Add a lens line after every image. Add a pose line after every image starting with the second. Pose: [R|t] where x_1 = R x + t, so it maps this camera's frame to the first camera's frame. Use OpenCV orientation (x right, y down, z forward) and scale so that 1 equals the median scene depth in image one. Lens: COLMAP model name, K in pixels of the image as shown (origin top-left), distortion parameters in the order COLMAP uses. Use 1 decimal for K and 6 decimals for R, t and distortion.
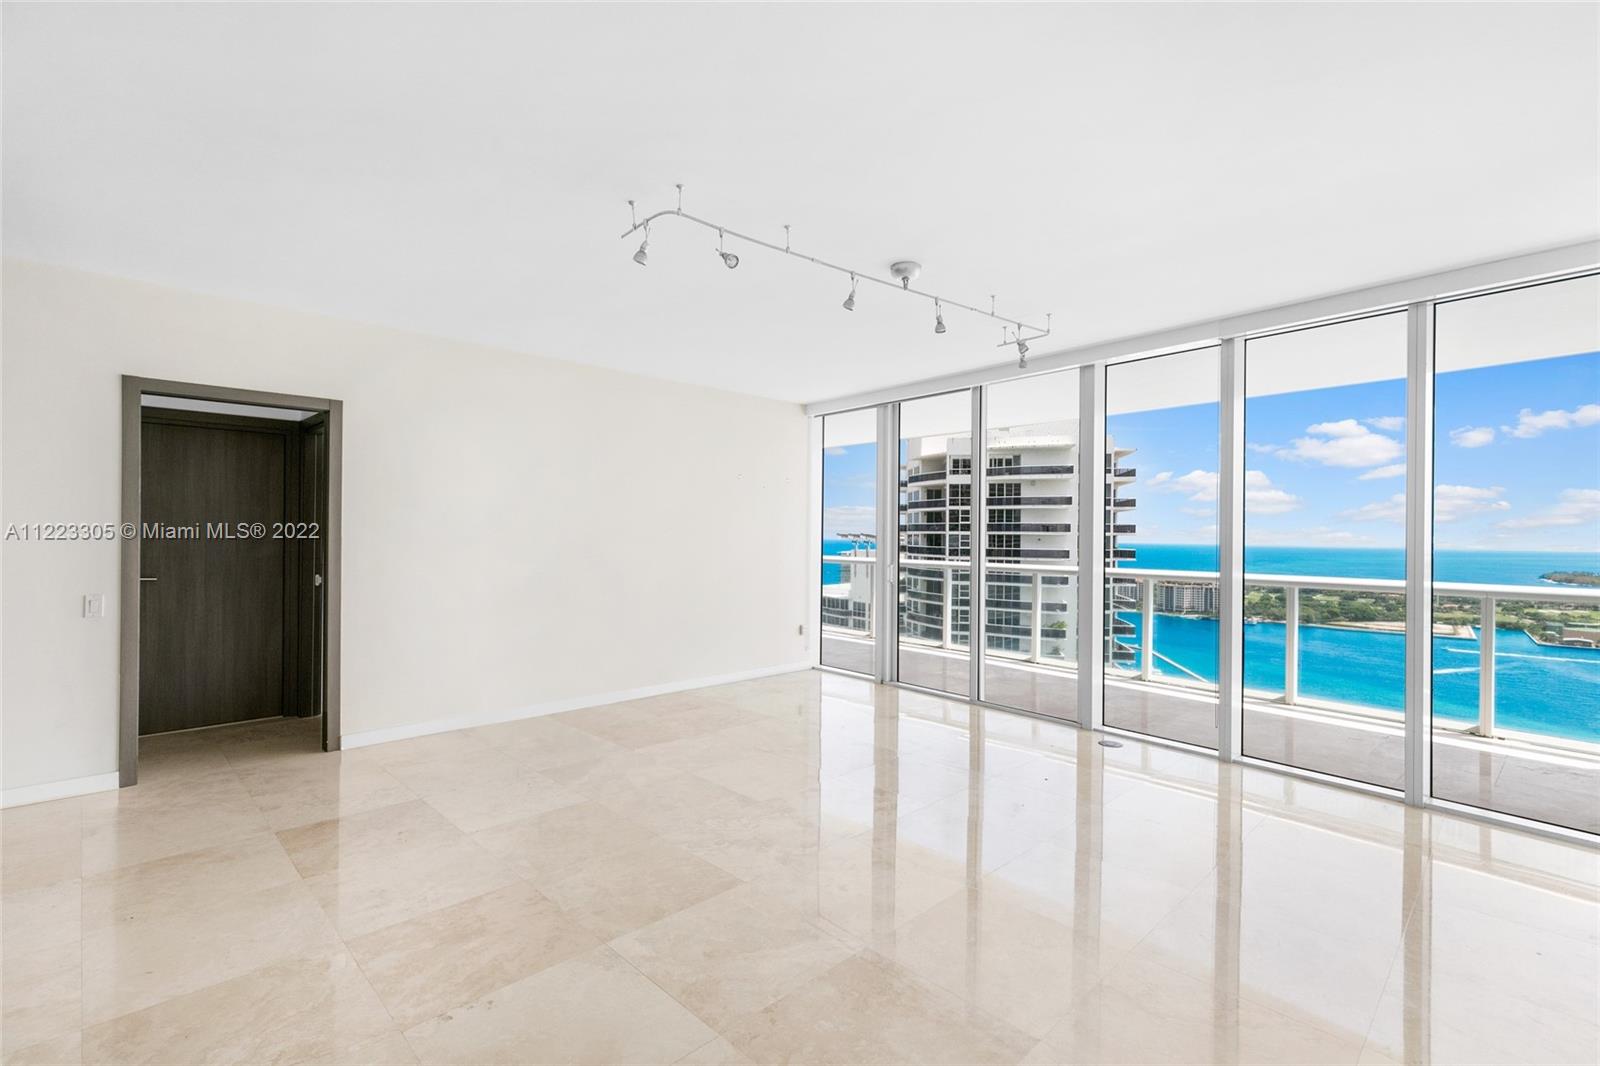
lens RADIAL K [[724.2, 0, 851.8], [0, 724.2, 532.3], [0, 0, 1]] dist [0.009872, 0.000994]
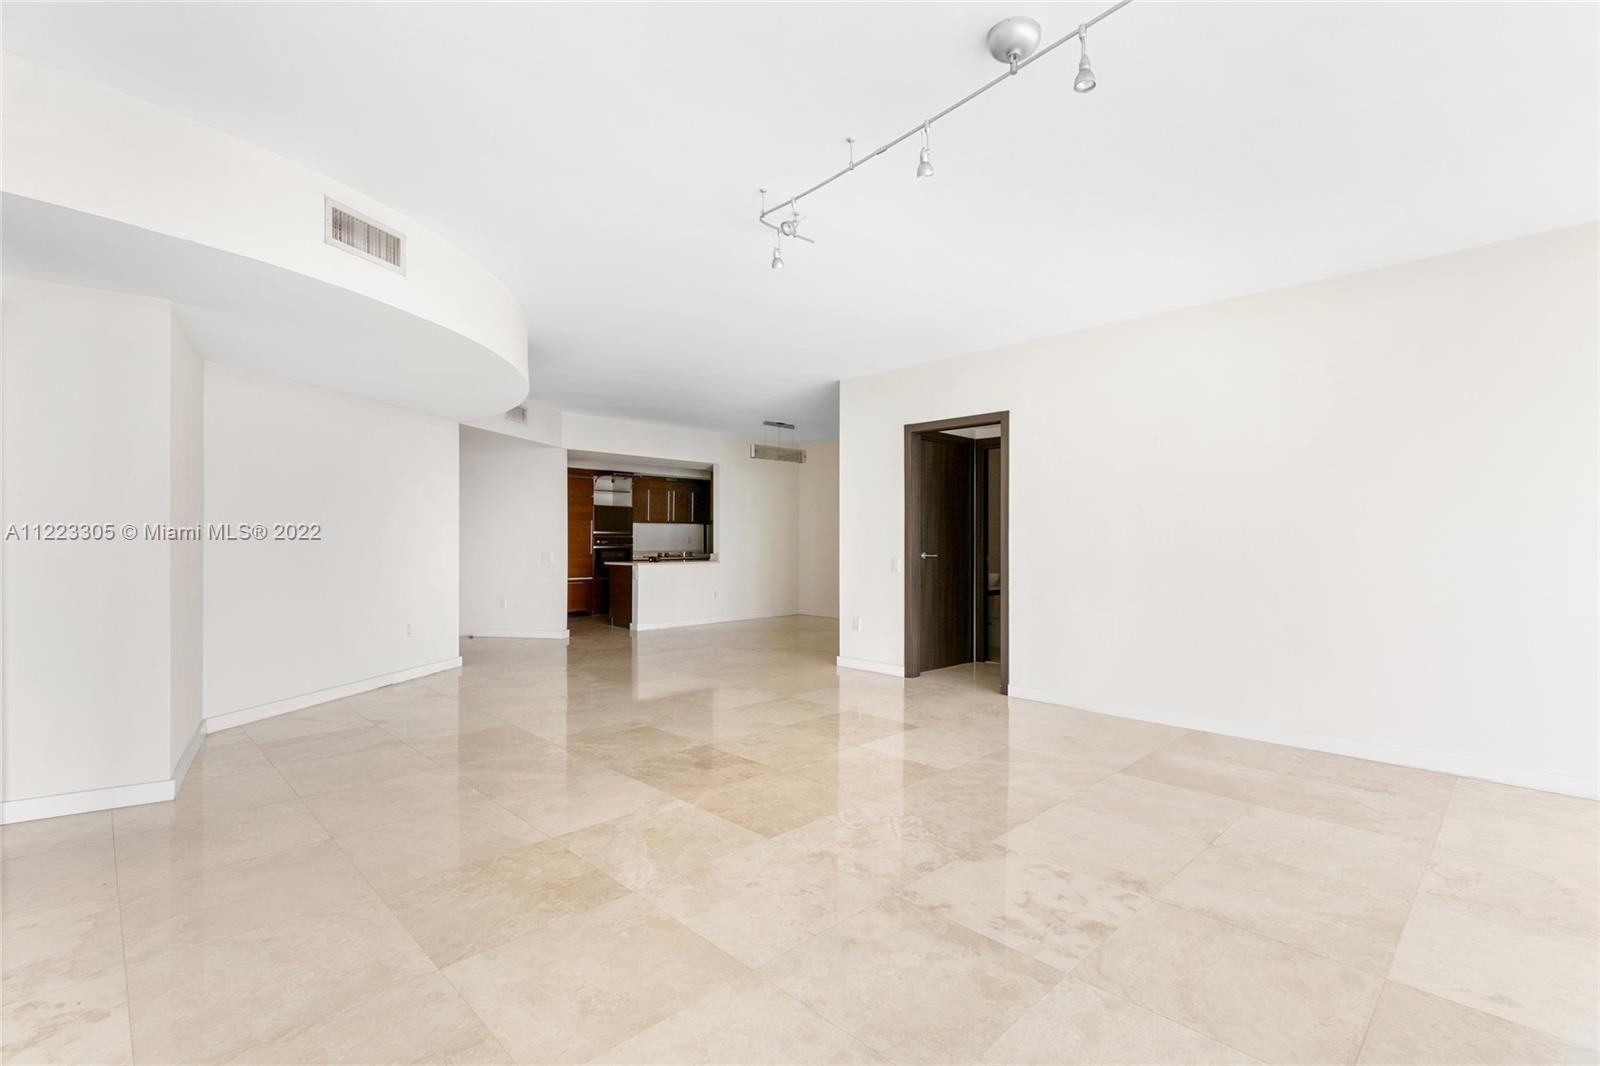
lens RADIAL K [[724.2, 0, 751.3], [0, 724.2, 533.4], [0, 0, 1]] dist [0.009872, 0.000994]
pose [[-0.073207, -0.018041, -0.997154, 0.401261], [0.003065, 0.999828, -0.018314, 0.034757], [0.997312, -0.004397, -0.073139, 0.483967]]
